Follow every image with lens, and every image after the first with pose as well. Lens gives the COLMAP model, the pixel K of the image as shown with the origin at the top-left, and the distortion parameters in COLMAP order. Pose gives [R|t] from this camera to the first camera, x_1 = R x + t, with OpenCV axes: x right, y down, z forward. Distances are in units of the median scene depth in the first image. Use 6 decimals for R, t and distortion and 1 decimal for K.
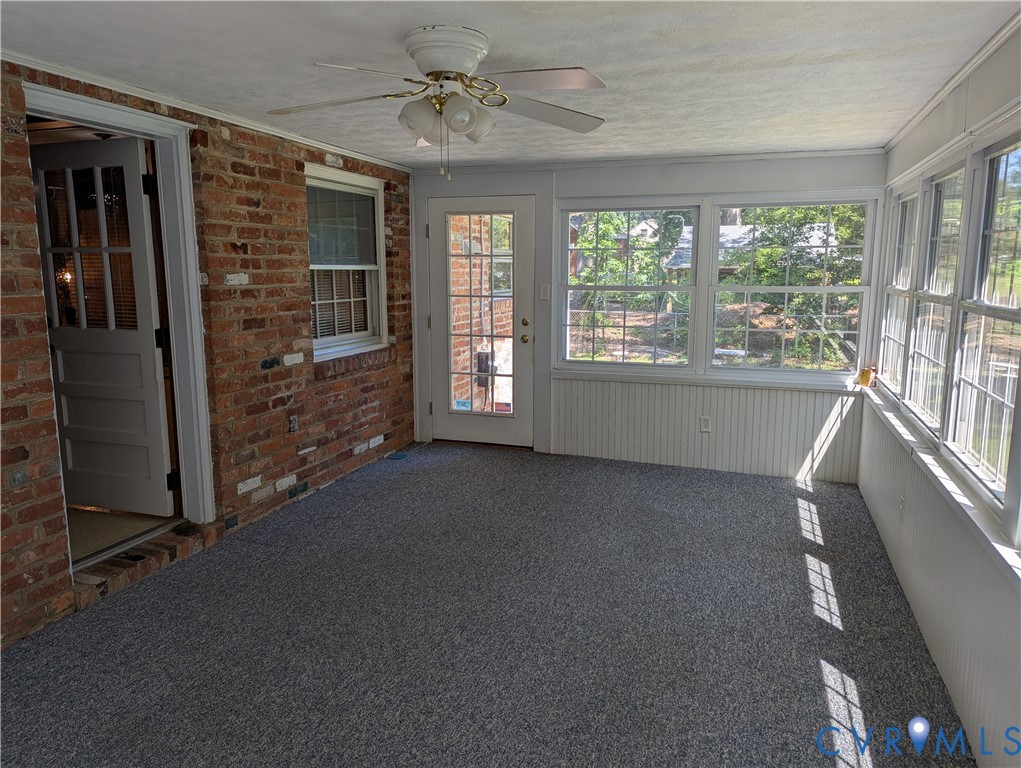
lens RADIAL K [[726.6, 0, 510.5], [0, 726.6, 384.0], [0, 0, 1]] dist [0.040030, -0.001917]
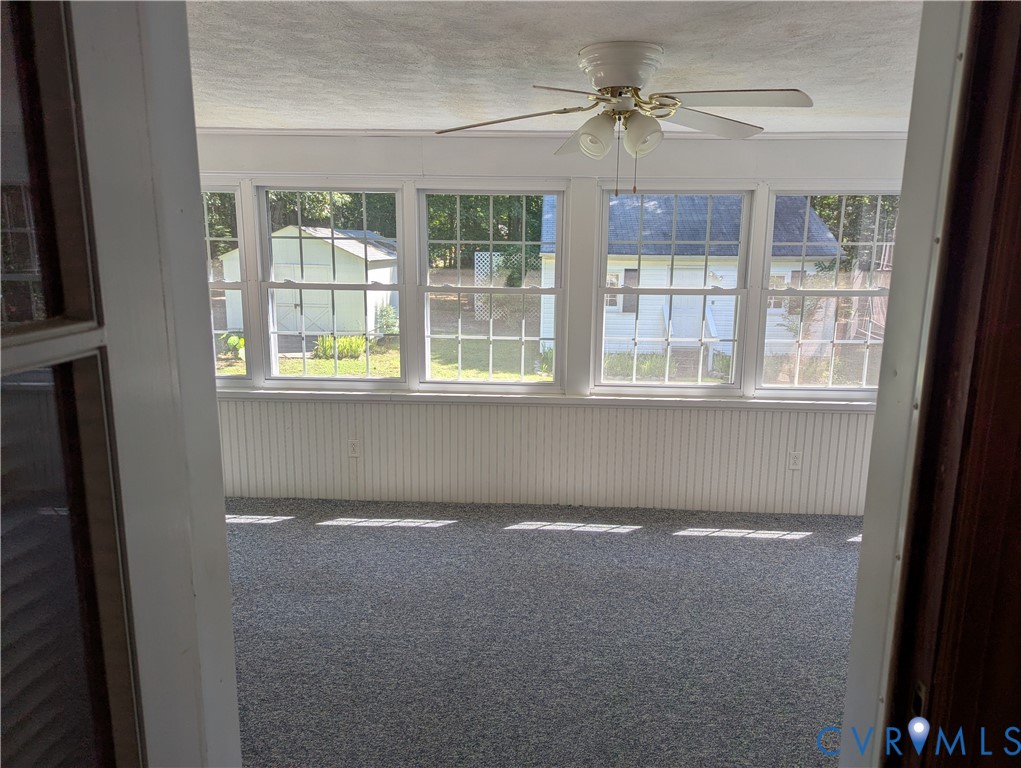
lens RADIAL K [[726.6, 0, 510.5], [0, 726.6, 384.0], [0, 0, 1]] dist [0.040030, -0.001917]
pose [[-0.277470, -0.202660, 0.939116, -0.786453], [0.146401, 0.957163, 0.249810, -0.239136], [-0.949514, 0.206802, -0.235914, 1.086874]]
